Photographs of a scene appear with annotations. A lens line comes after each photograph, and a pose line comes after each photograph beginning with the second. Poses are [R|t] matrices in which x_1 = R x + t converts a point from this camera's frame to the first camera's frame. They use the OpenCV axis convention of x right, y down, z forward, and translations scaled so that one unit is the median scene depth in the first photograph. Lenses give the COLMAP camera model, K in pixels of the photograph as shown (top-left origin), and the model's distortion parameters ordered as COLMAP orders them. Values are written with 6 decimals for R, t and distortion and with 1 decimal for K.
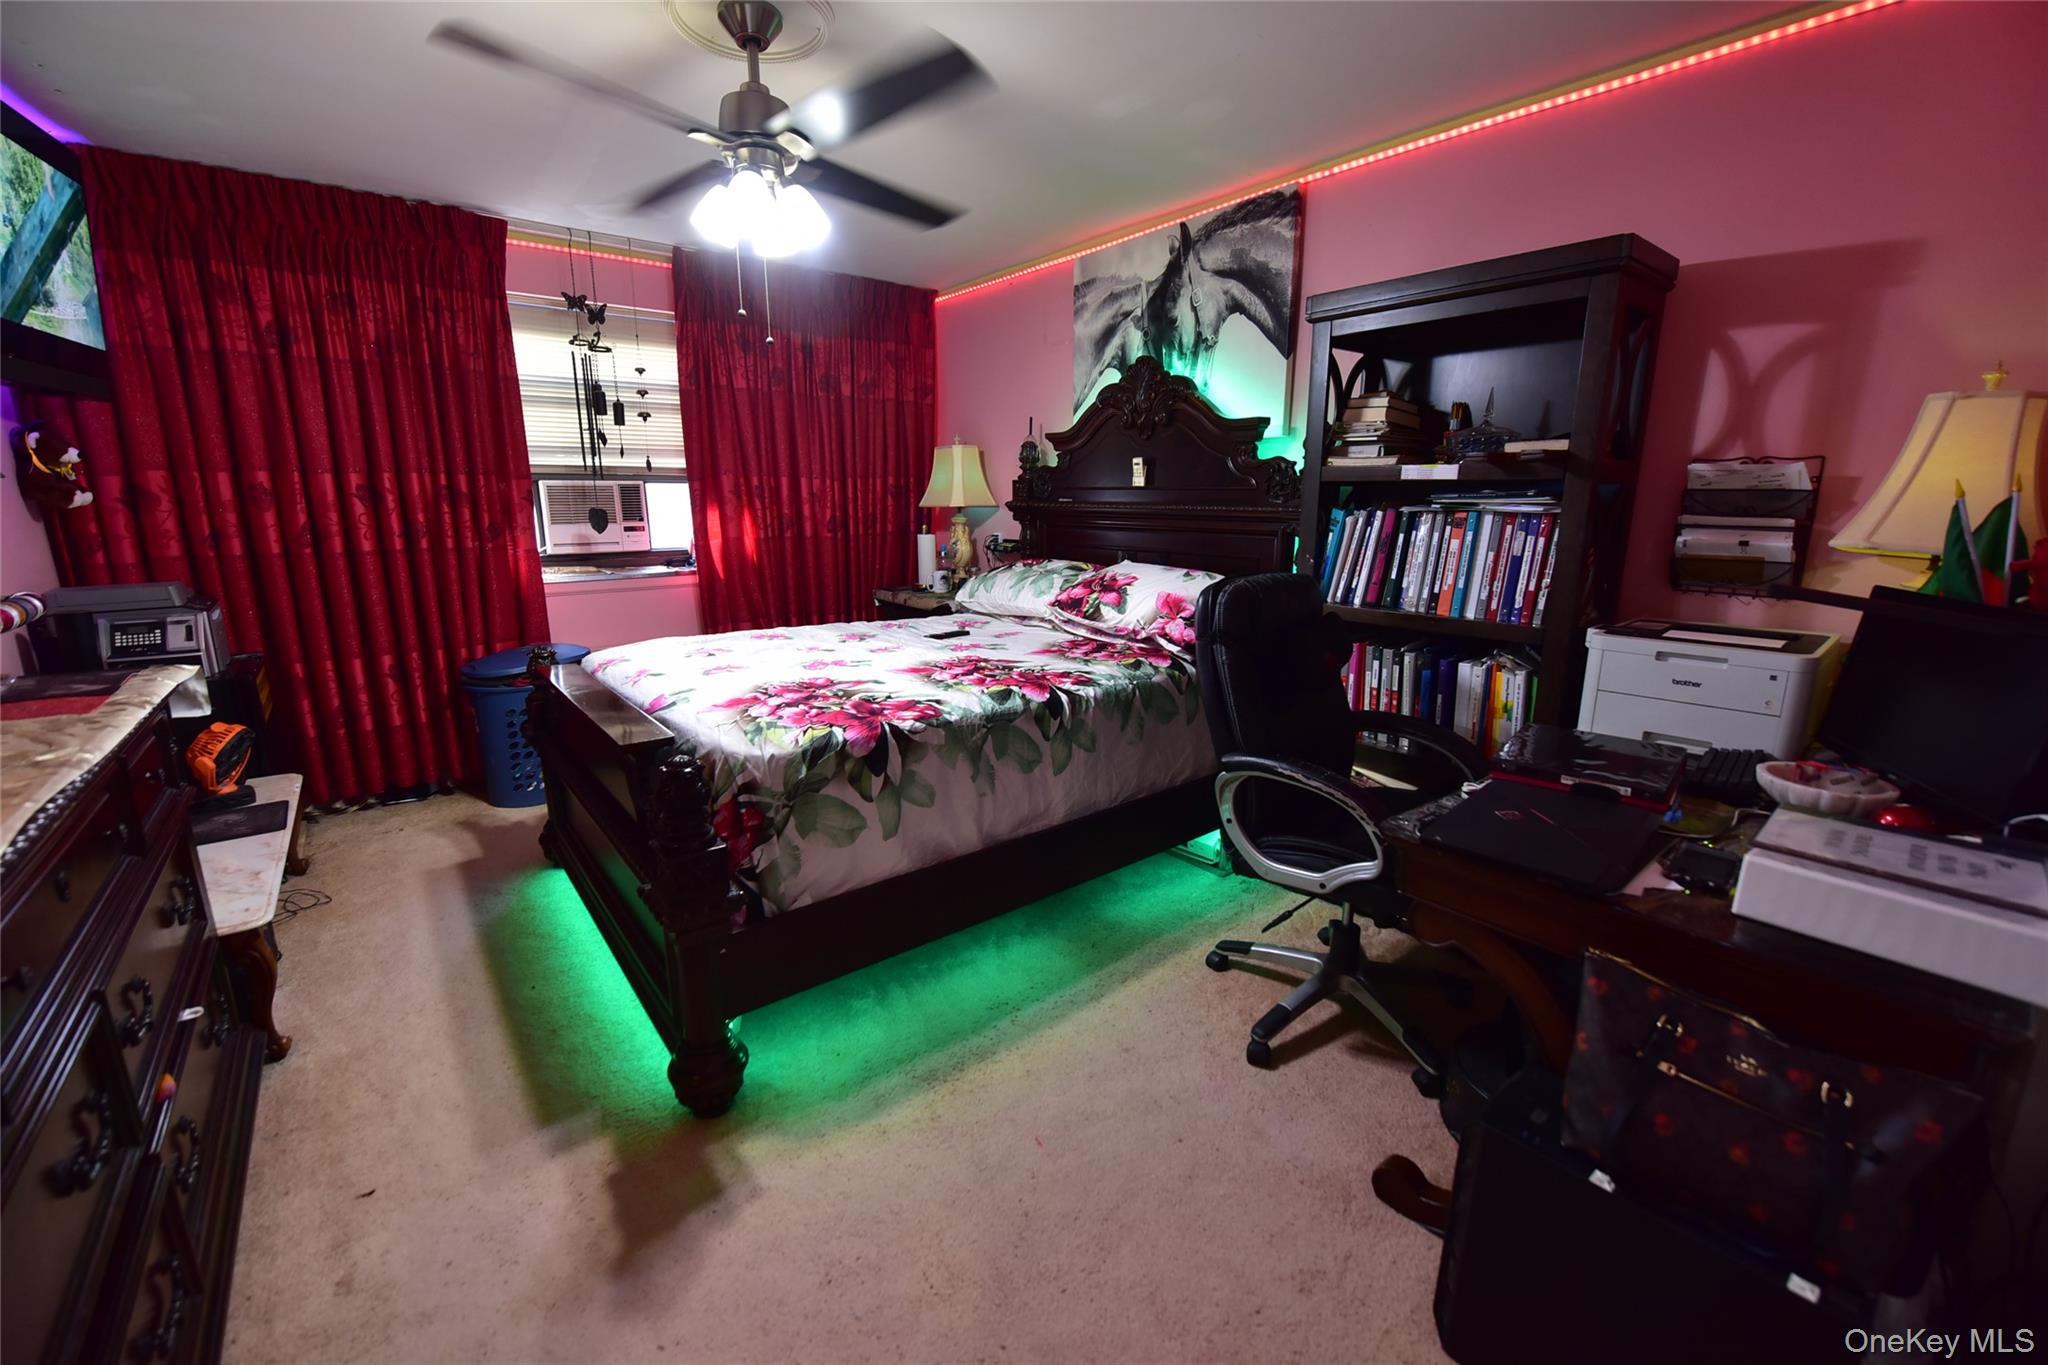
lens RADIAL K [[830.6, 0, 1021.8], [0, 830.6, 679.1], [0, 0, 1]] dist [-0.017139, -0.001218]
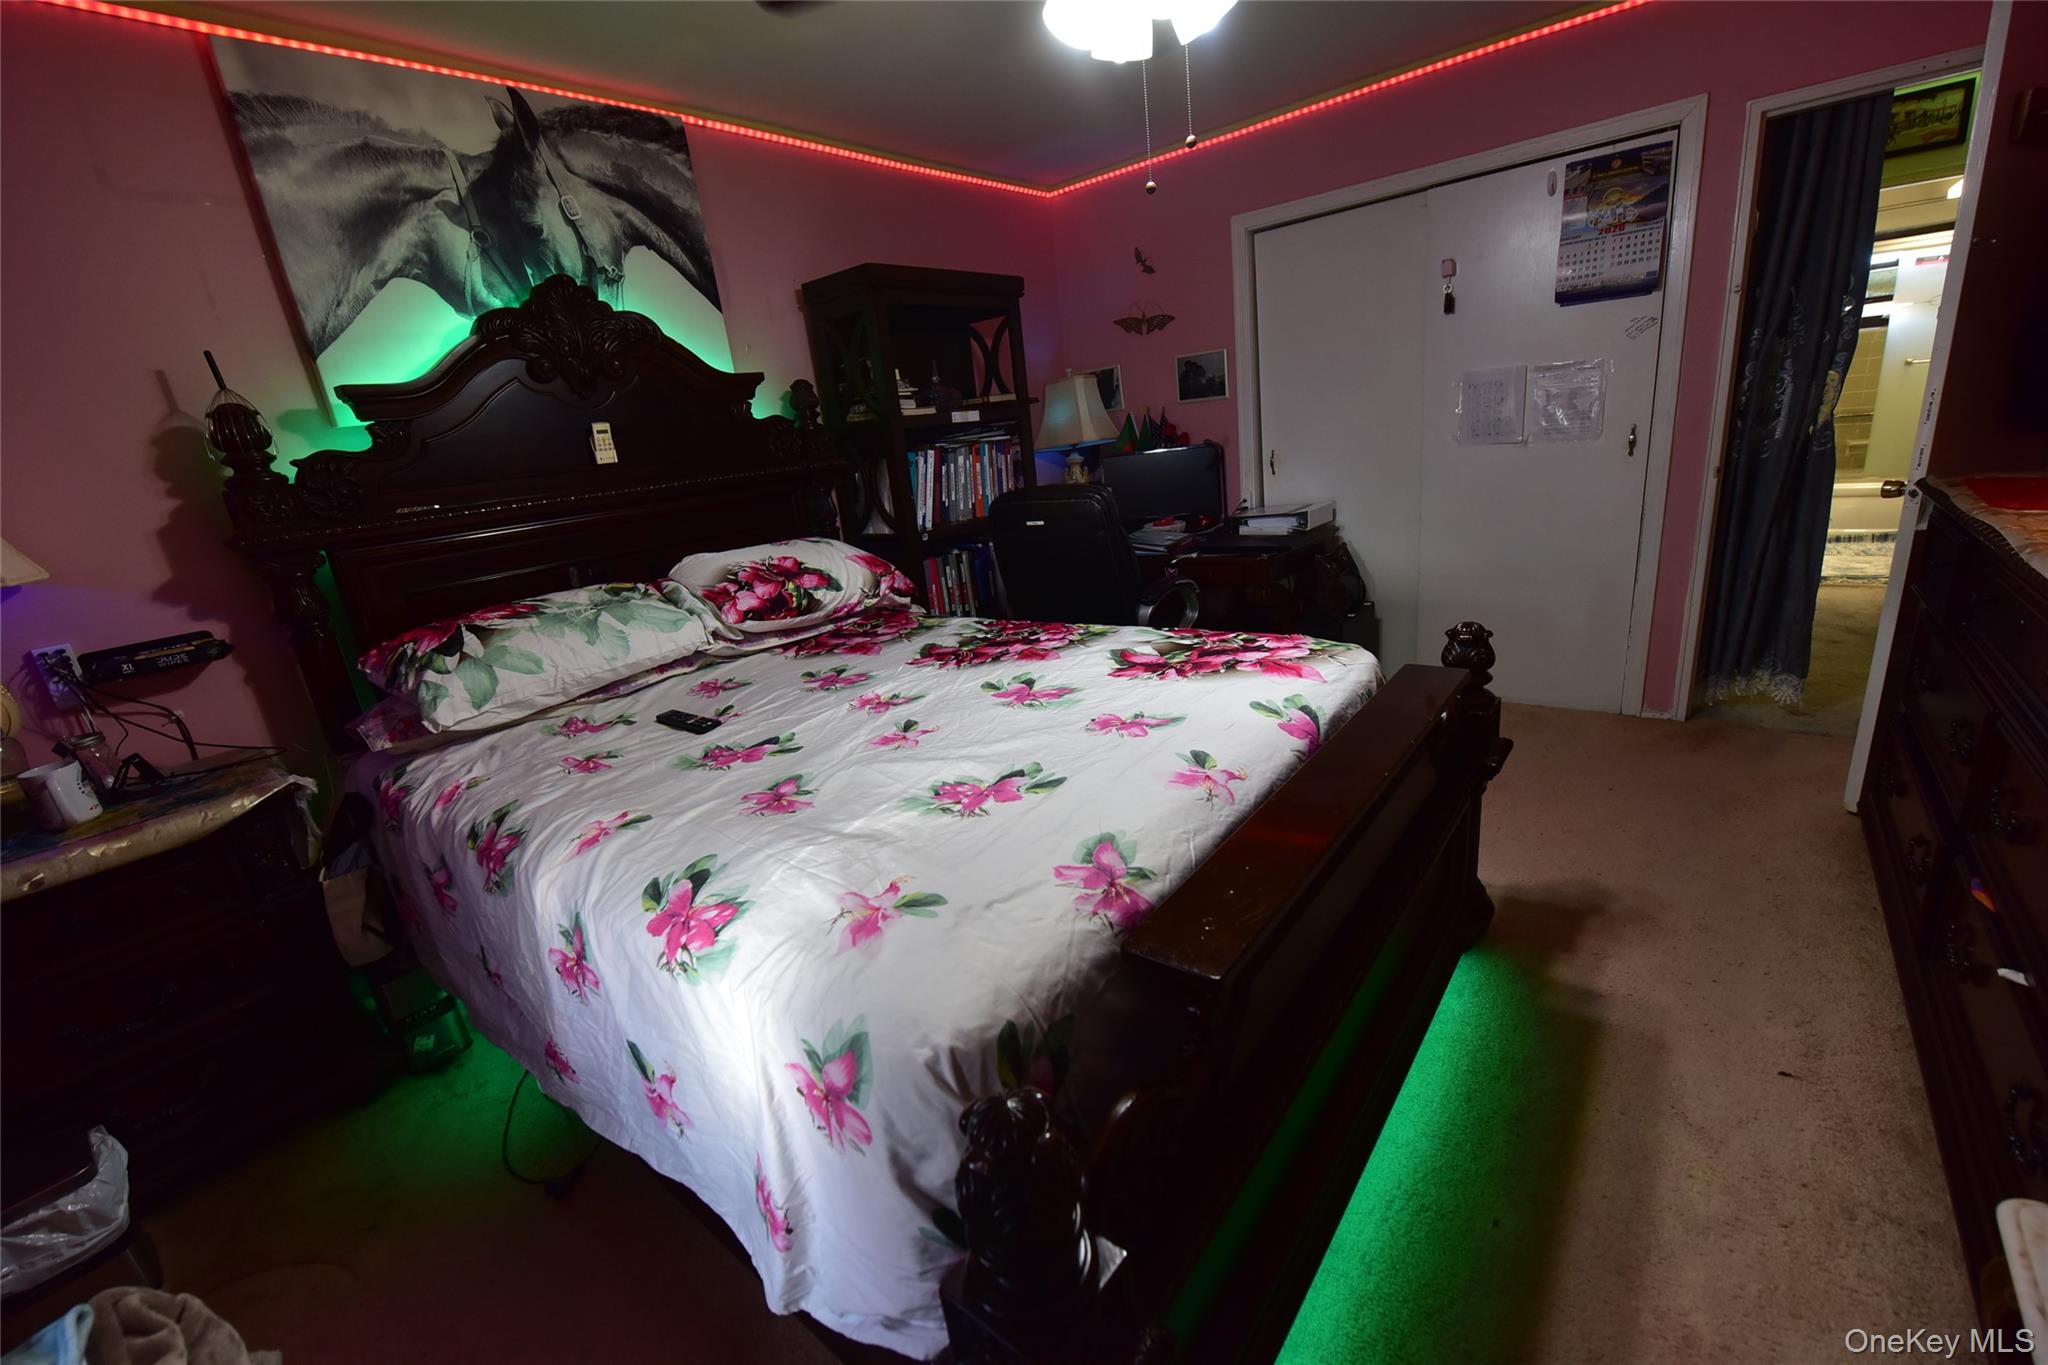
lens RADIAL K [[830.6, 0, 1022.8], [0, 830.6, 679.5], [0, 0, 1]] dist [-0.017139, -0.001218]
pose [[-0.211937, -0.261181, 0.941736, -0.699781], [0.318489, 0.892561, 0.319218, -0.195888], [-0.923930, 0.367587, -0.105984, 0.885686]]
